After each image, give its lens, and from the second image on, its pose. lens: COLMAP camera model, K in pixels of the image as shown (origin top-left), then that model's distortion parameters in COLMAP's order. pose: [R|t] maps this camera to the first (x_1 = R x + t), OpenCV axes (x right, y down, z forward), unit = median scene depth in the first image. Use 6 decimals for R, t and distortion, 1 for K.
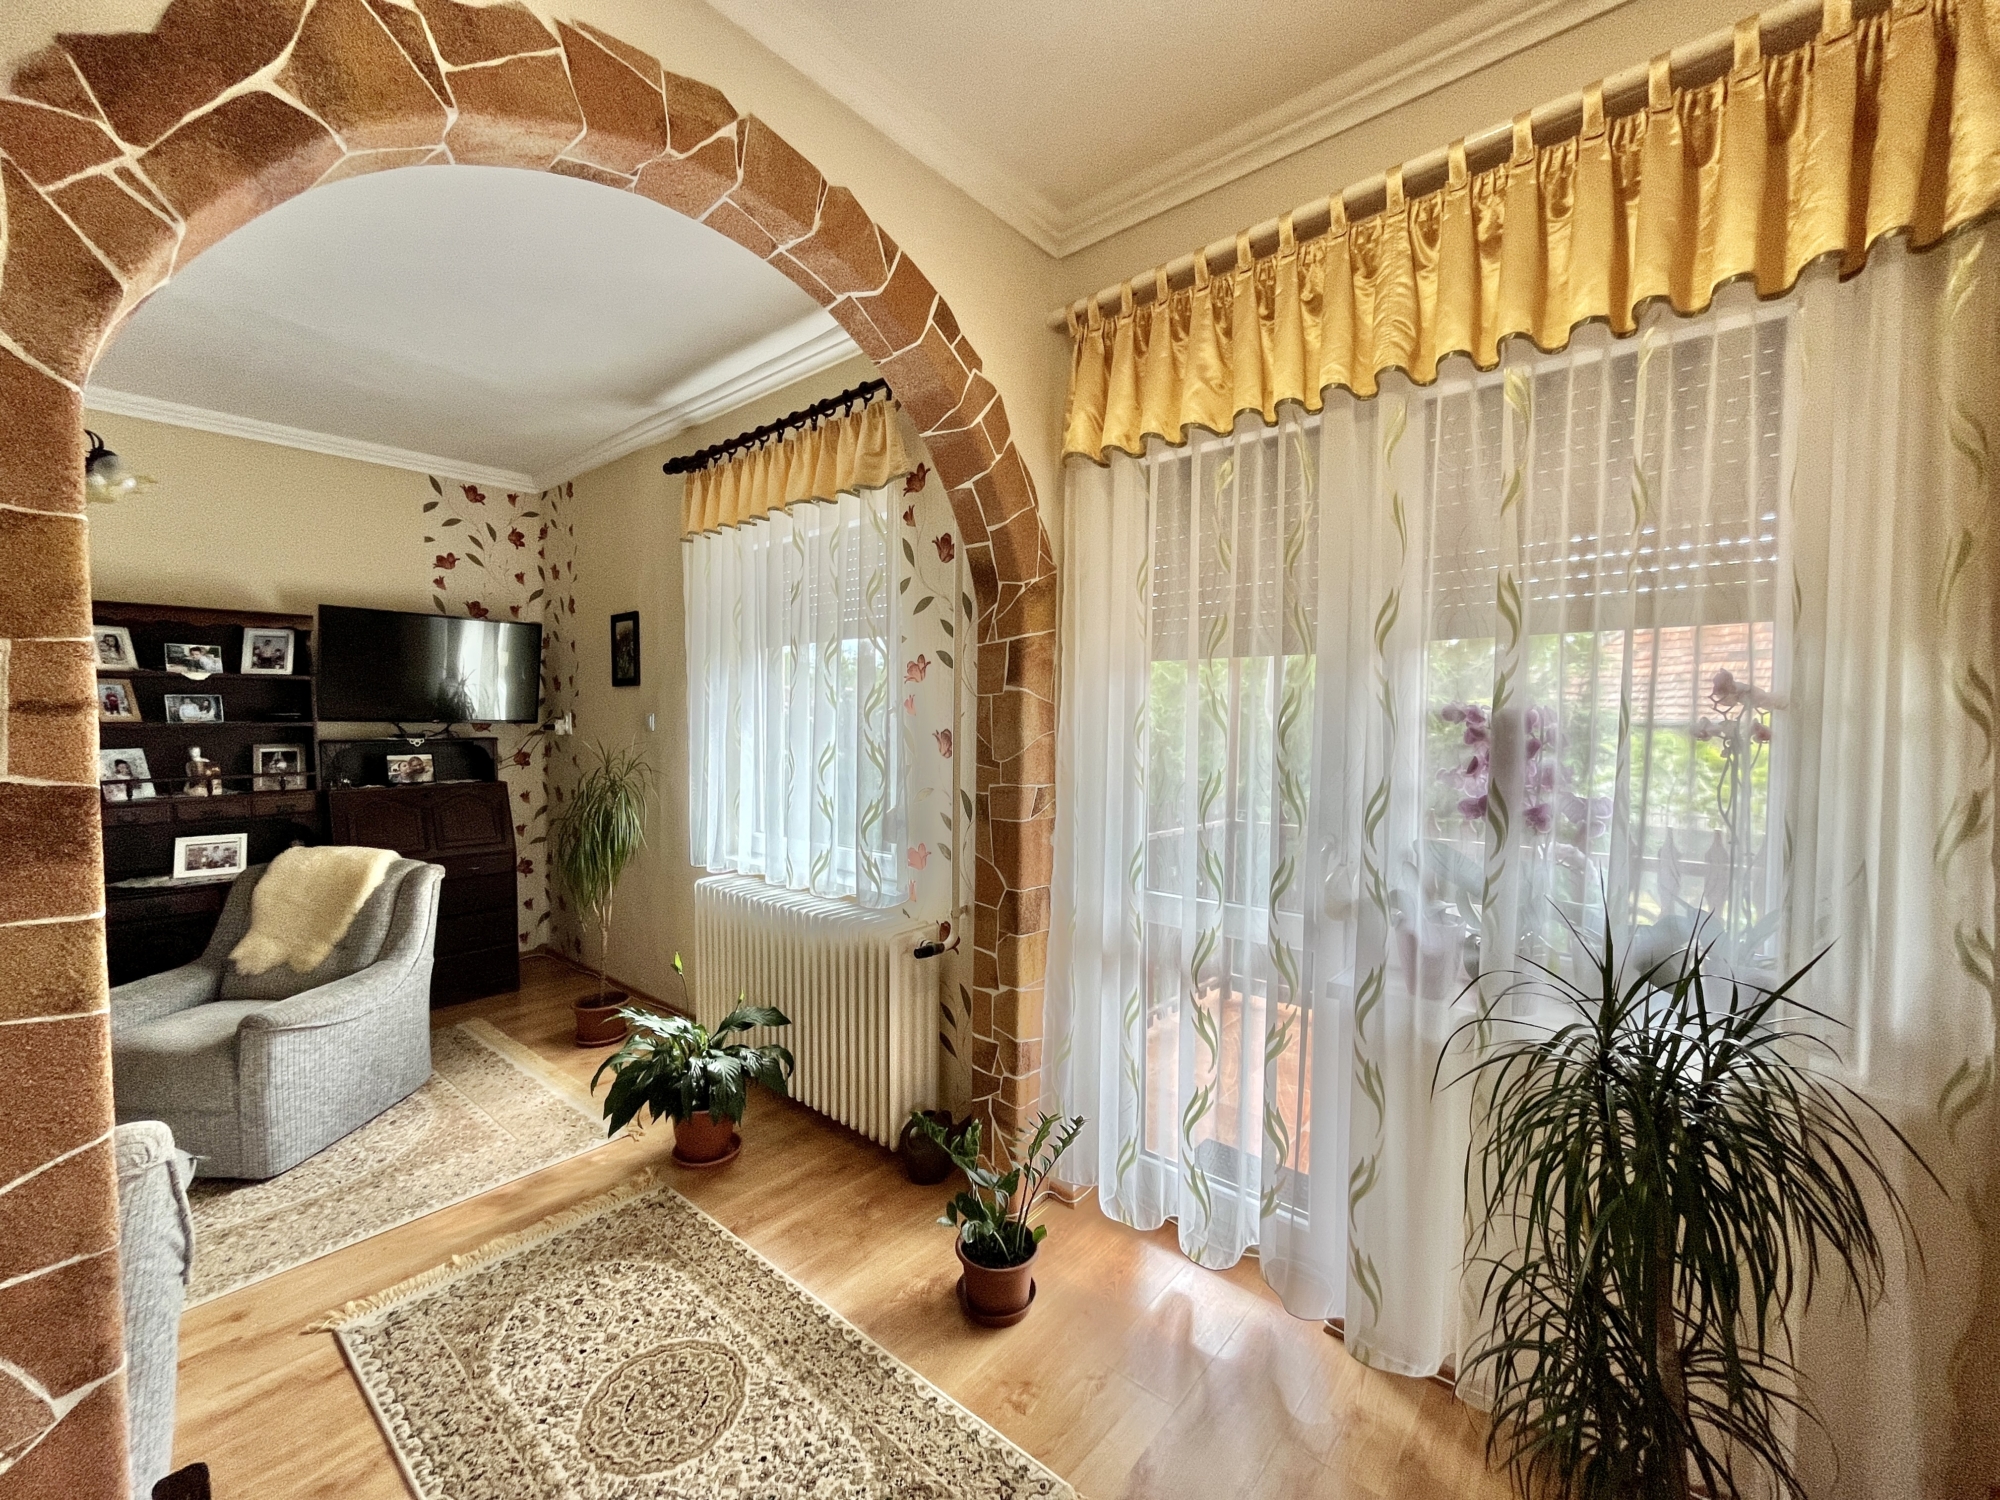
lens RADIAL K [[813.0, 0, 990.5], [0, 813.0, 749.2], [0, 0, 1]] dist [-0.000338, 0.000176]
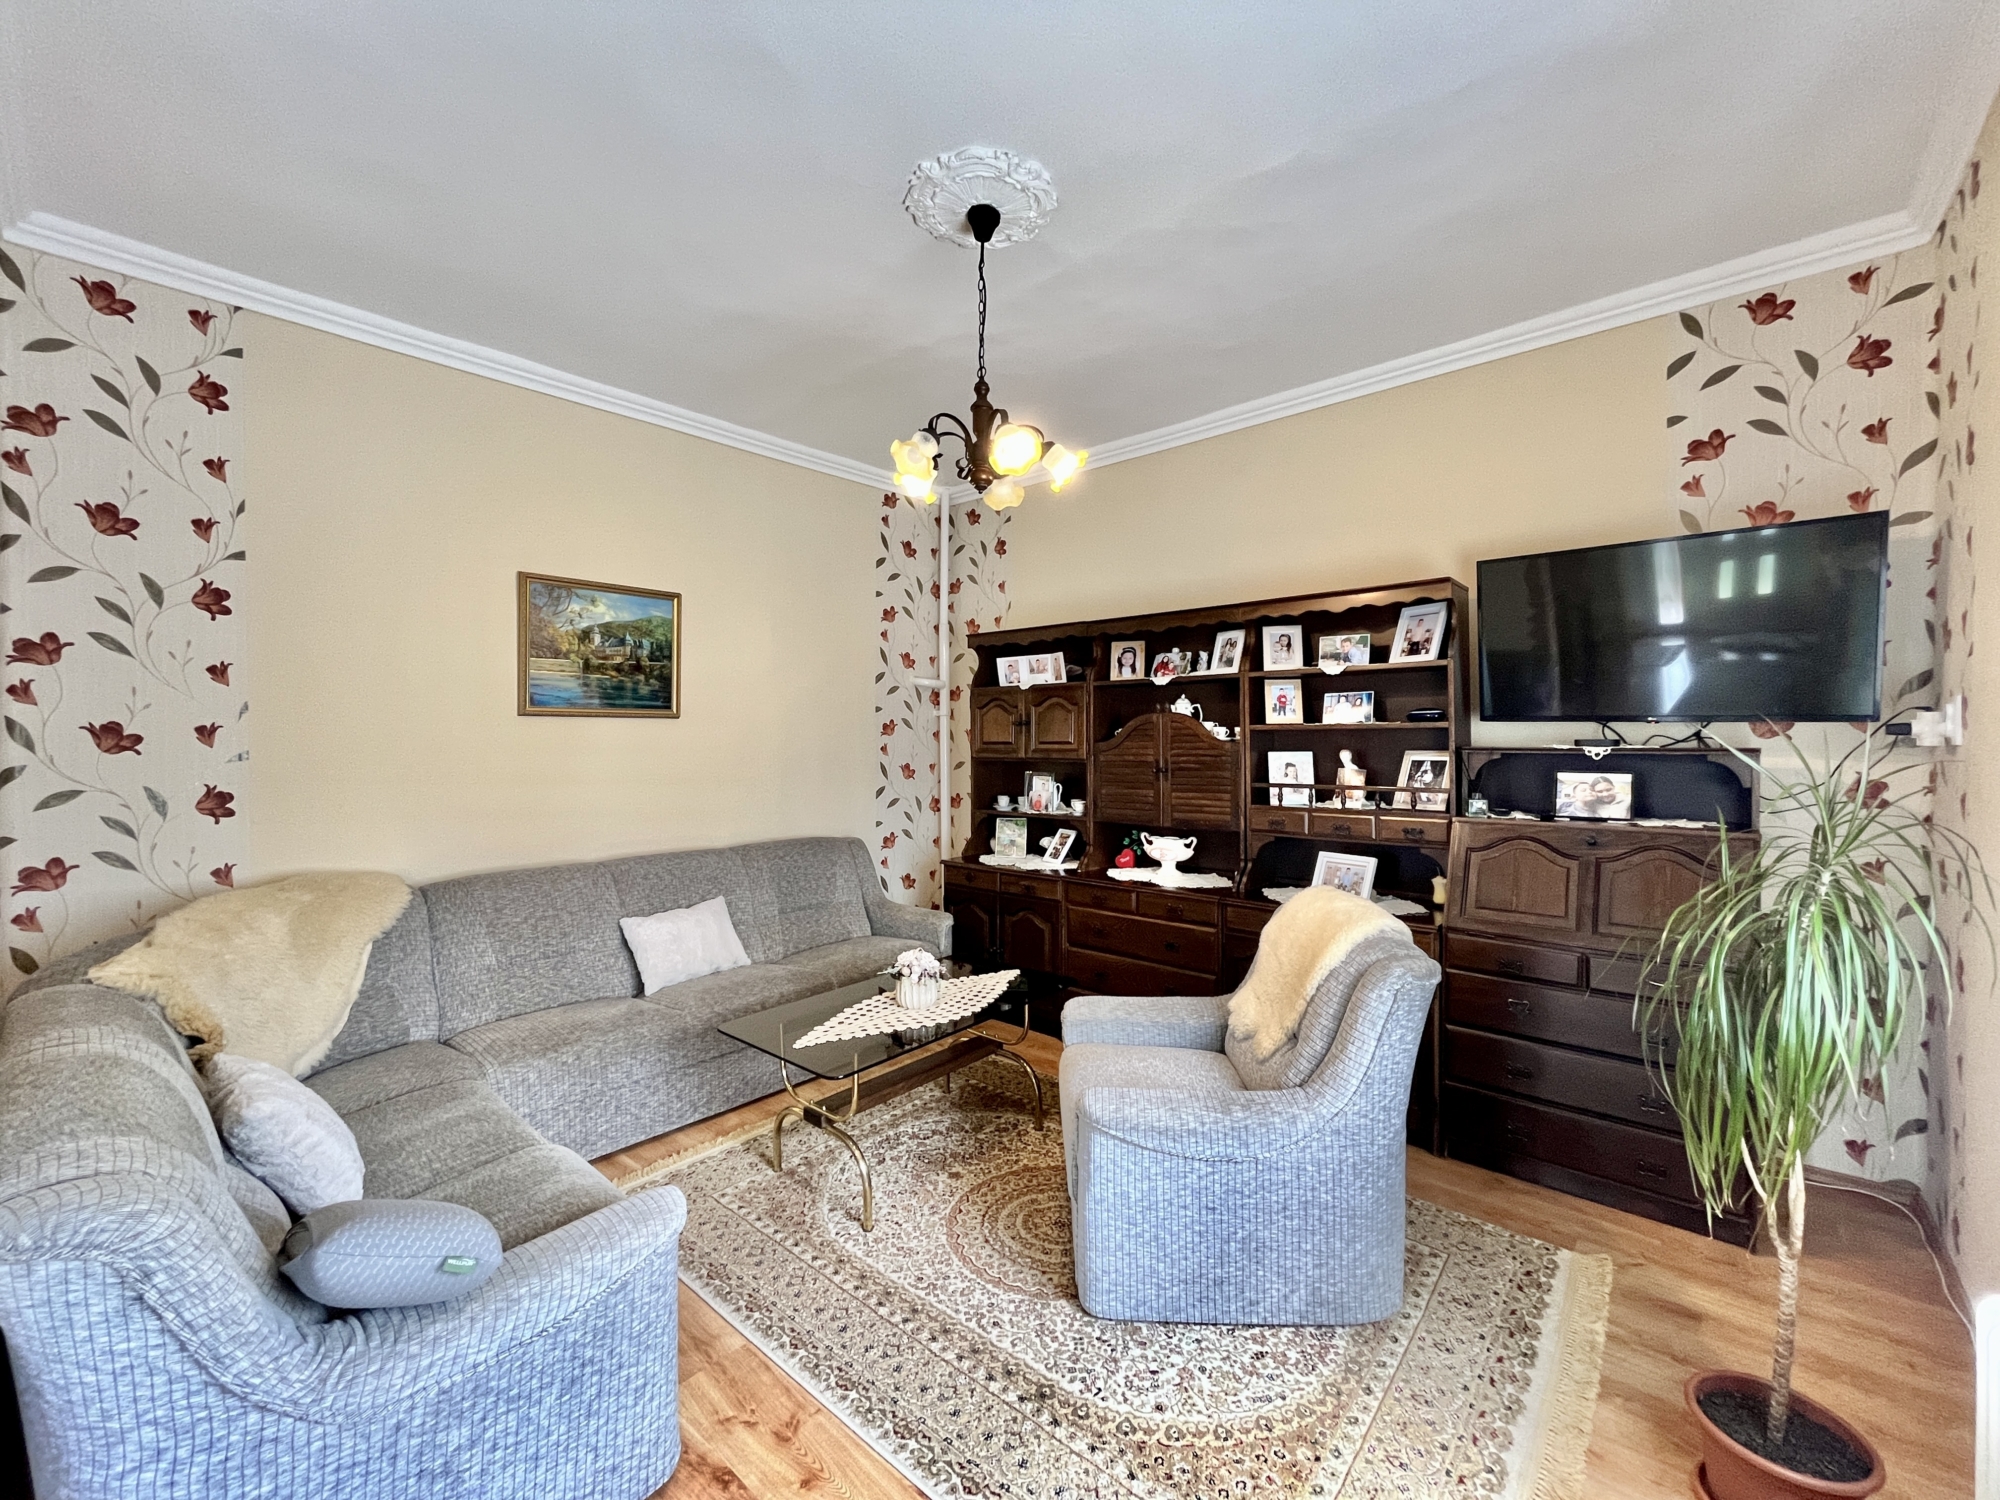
lens RADIAL K [[813.0, 0, 1003.3], [0, 813.0, 749.7], [0, 0, 1]] dist [-0.000338, 0.000176]
pose [[-0.012335, 0.014127, -0.999824, -0.095999], [-0.036218, 0.999238, 0.014566, -0.004518], [0.999268, 0.036392, -0.011814, 0.651683]]
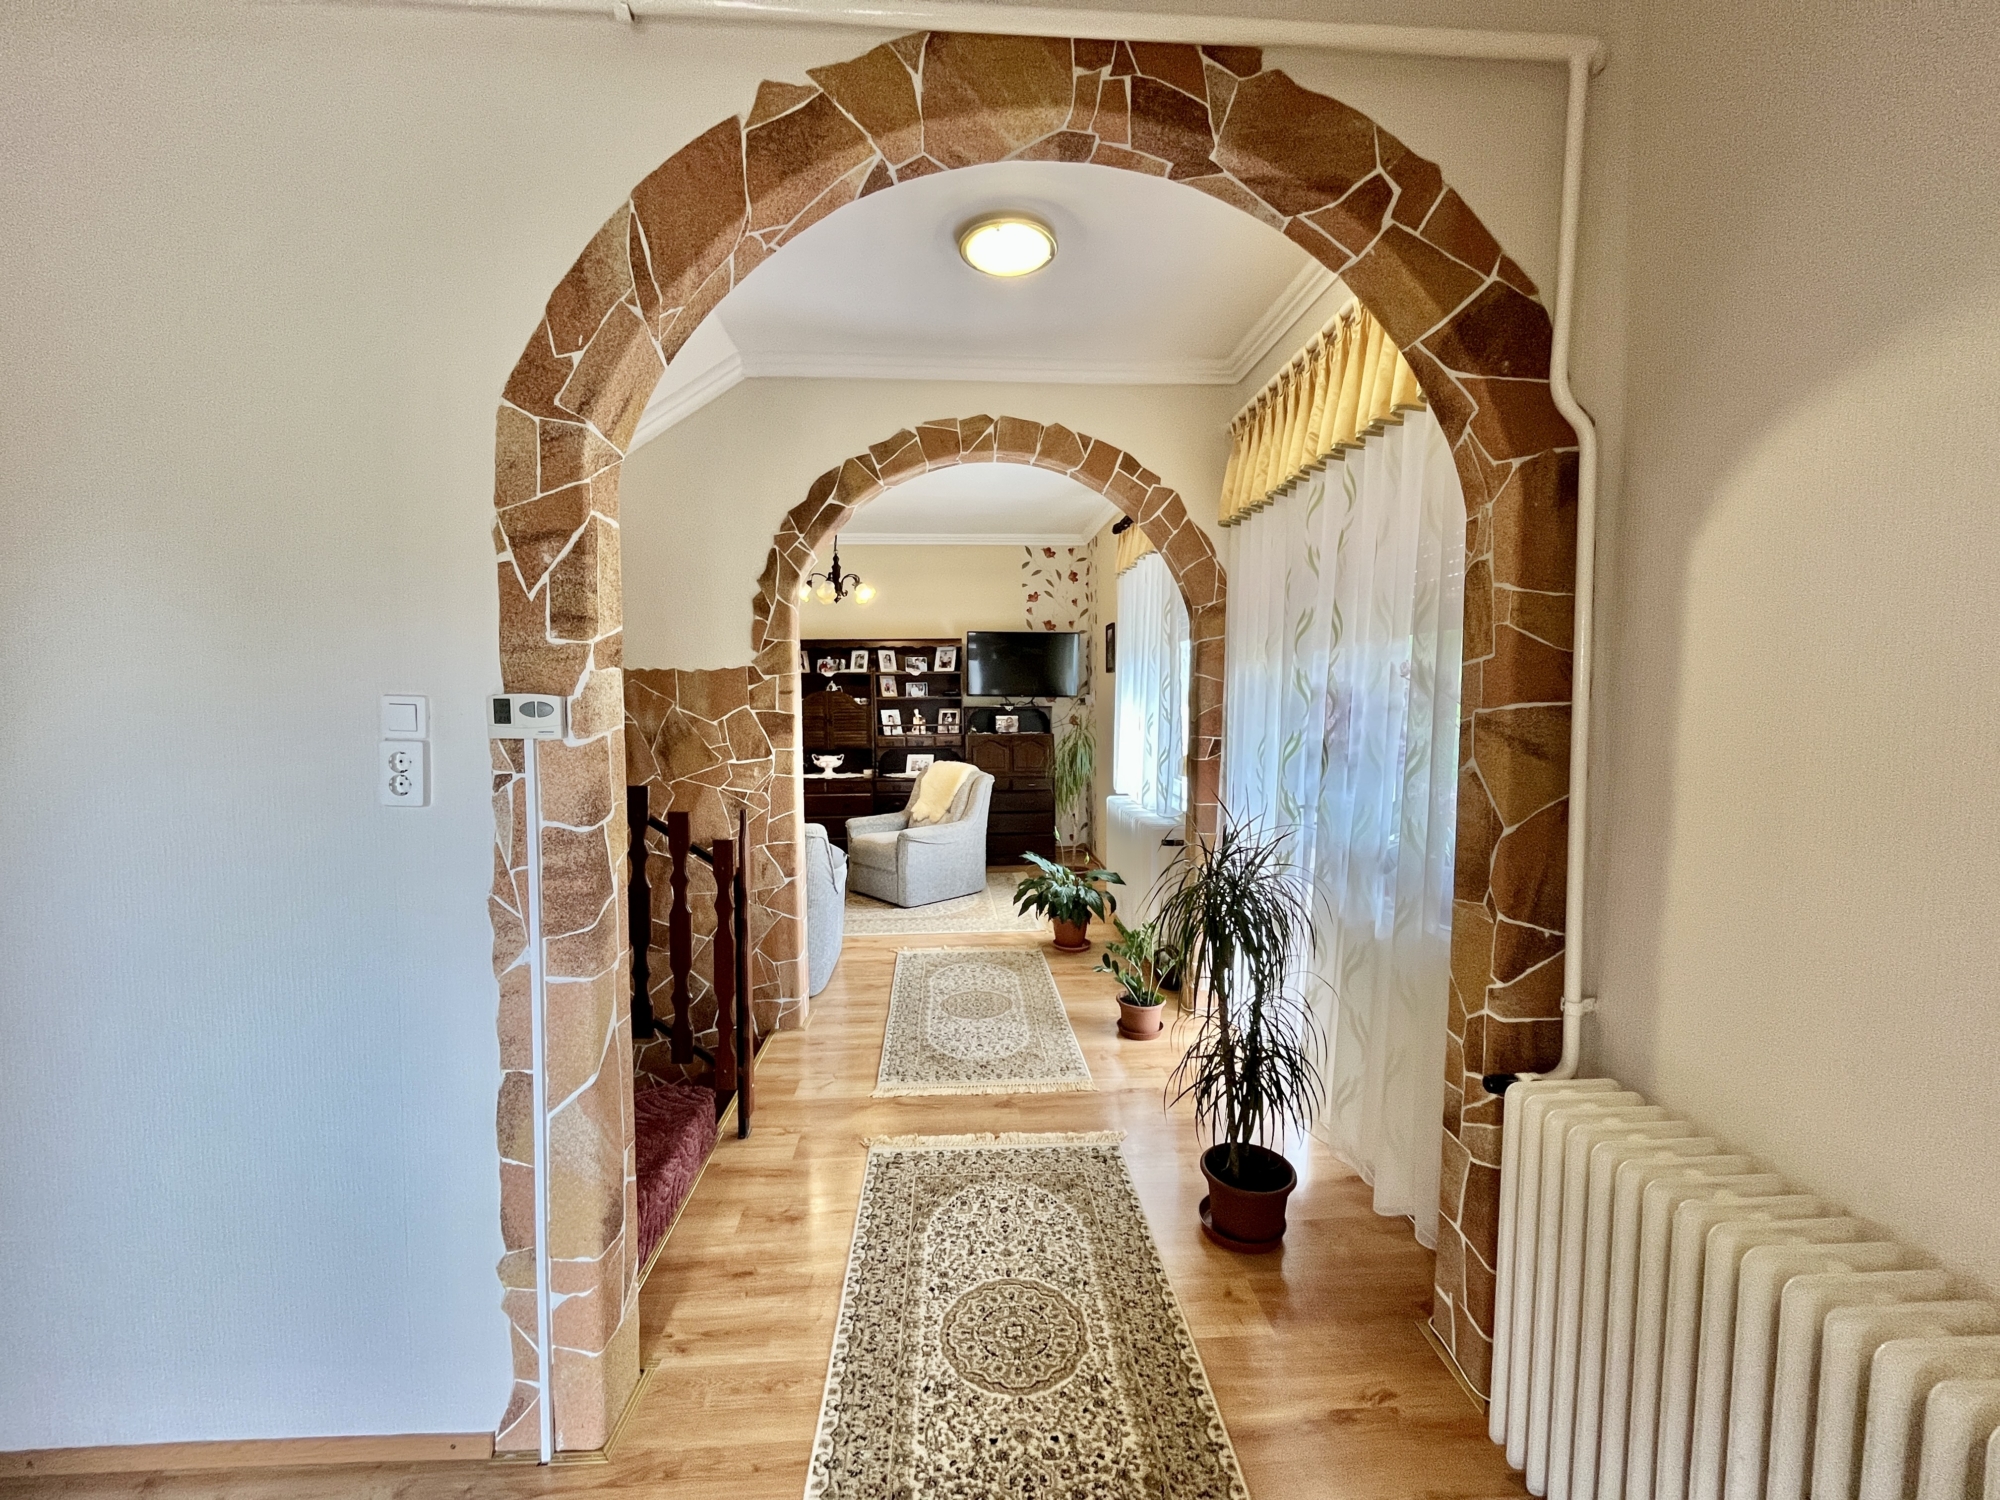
lens RADIAL K [[813.0, 0, 994.9], [0, 813.0, 748.9], [0, 0, 1]] dist [-0.000338, 0.000176]
pose [[0.695712, 0.044136, -0.716963, 0.581936], [-0.021872, 0.998949, 0.040272, 0.009307], [0.717988, -0.012336, 0.695947, -0.241267]]
